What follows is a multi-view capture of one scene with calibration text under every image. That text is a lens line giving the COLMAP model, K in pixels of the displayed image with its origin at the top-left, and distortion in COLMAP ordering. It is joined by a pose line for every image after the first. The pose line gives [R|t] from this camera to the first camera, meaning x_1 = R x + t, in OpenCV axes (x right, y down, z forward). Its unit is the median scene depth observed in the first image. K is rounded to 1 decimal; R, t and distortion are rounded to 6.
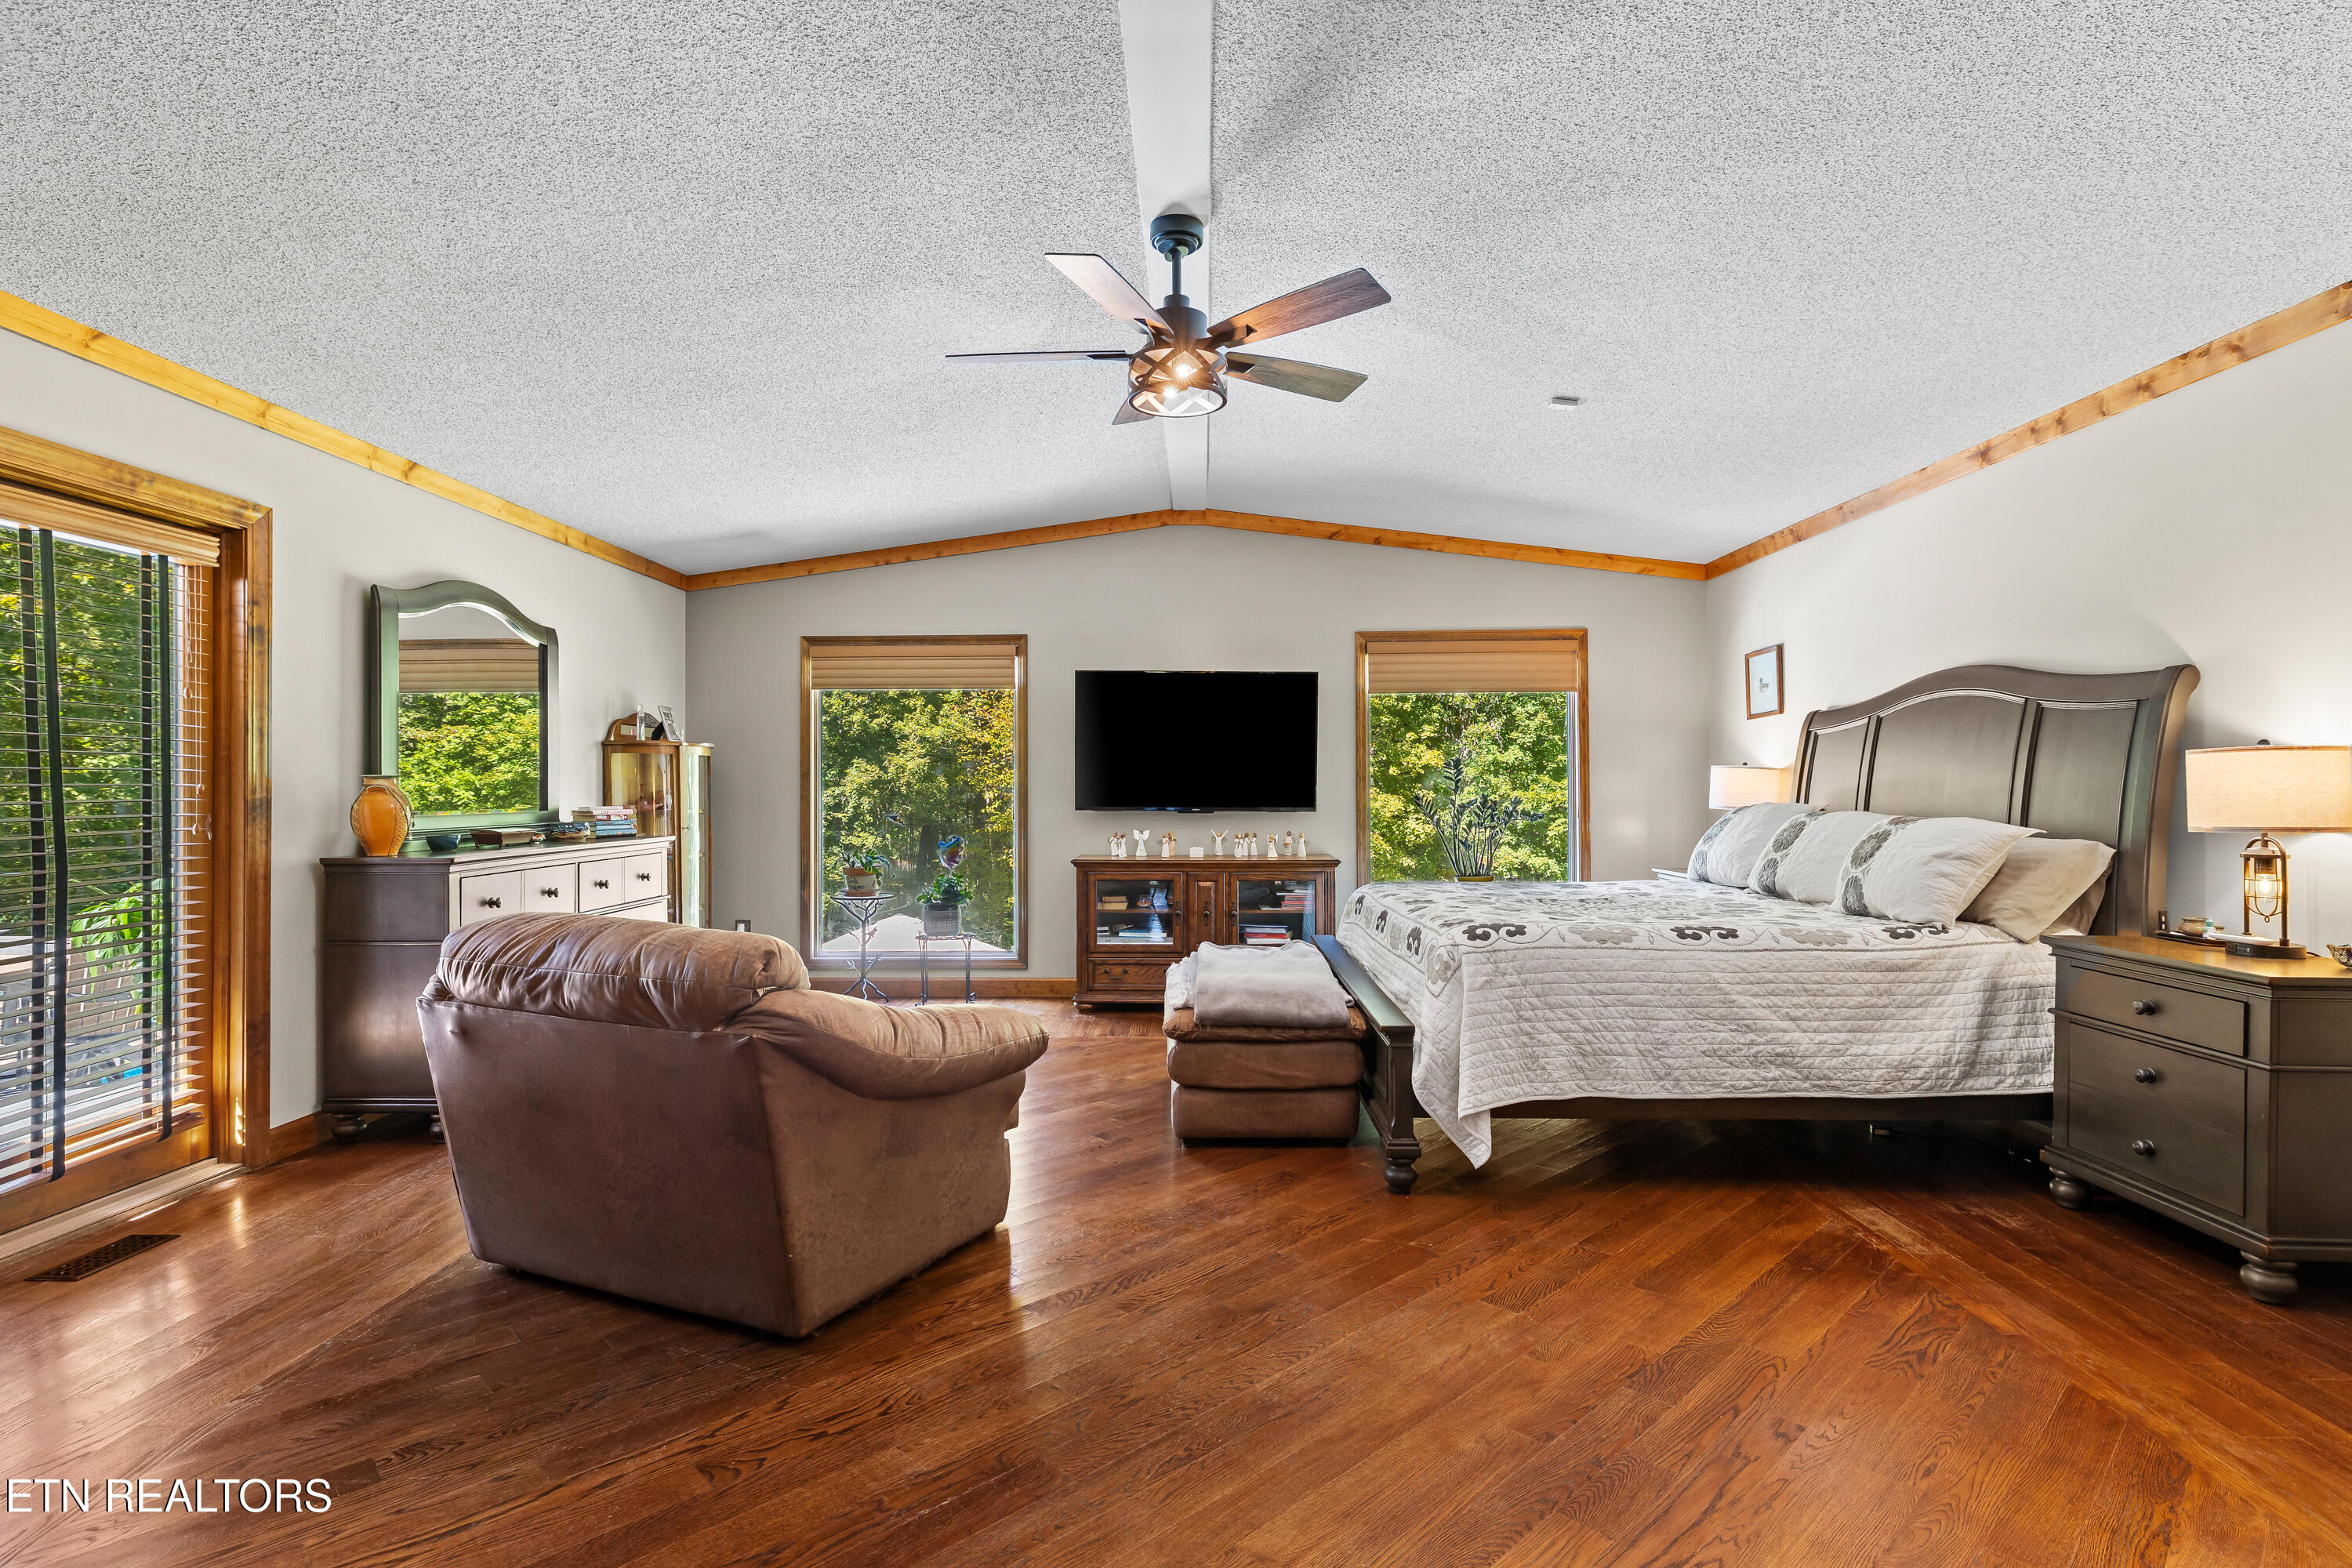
lens RADIAL K [[1132.1, 0, 1172.7], [0, 1132.1, 785.7], [0, 0, 1]] dist [-0.000717, 0.000270]
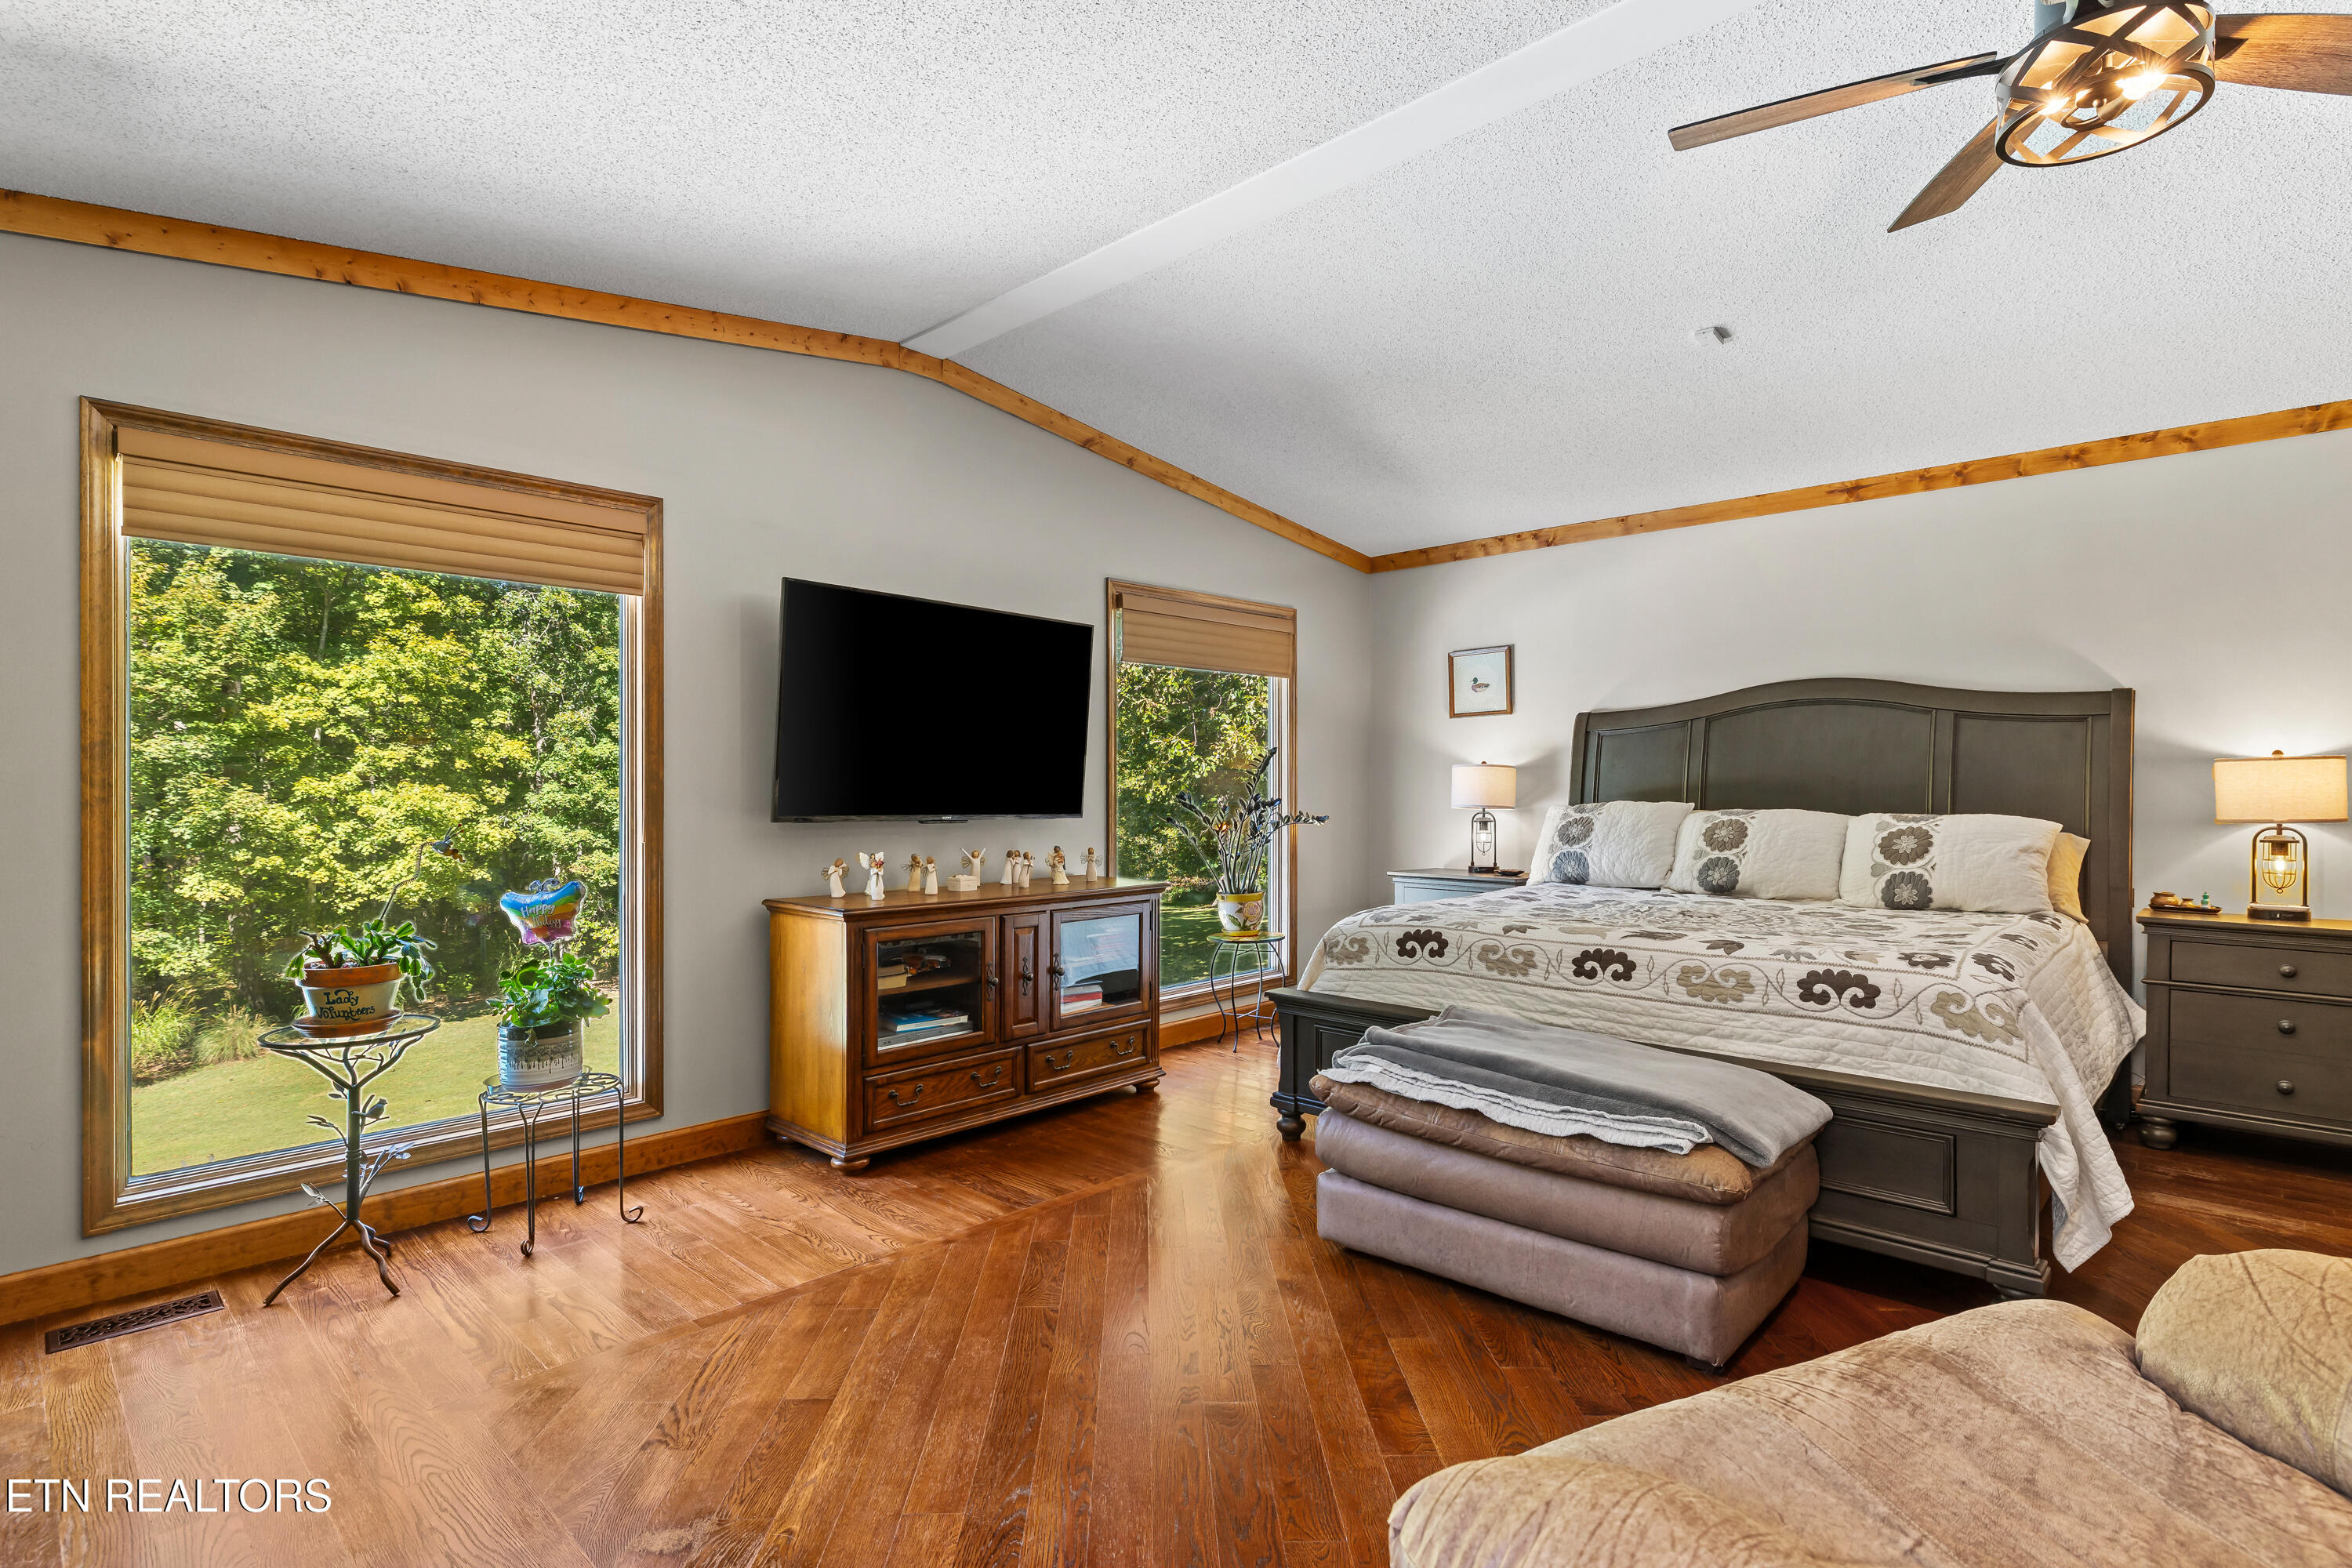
lens RADIAL K [[1132.1, 0, 1171.9], [0, 1132.1, 791.1], [0, 0, 1]] dist [-0.000717, 0.000270]
pose [[0.683506, -0.000377, 0.729945, -0.359445], [-0.004402, 0.999980, 0.004638, 0.002333], [-0.729932, -0.006383, 0.683490, 0.455676]]
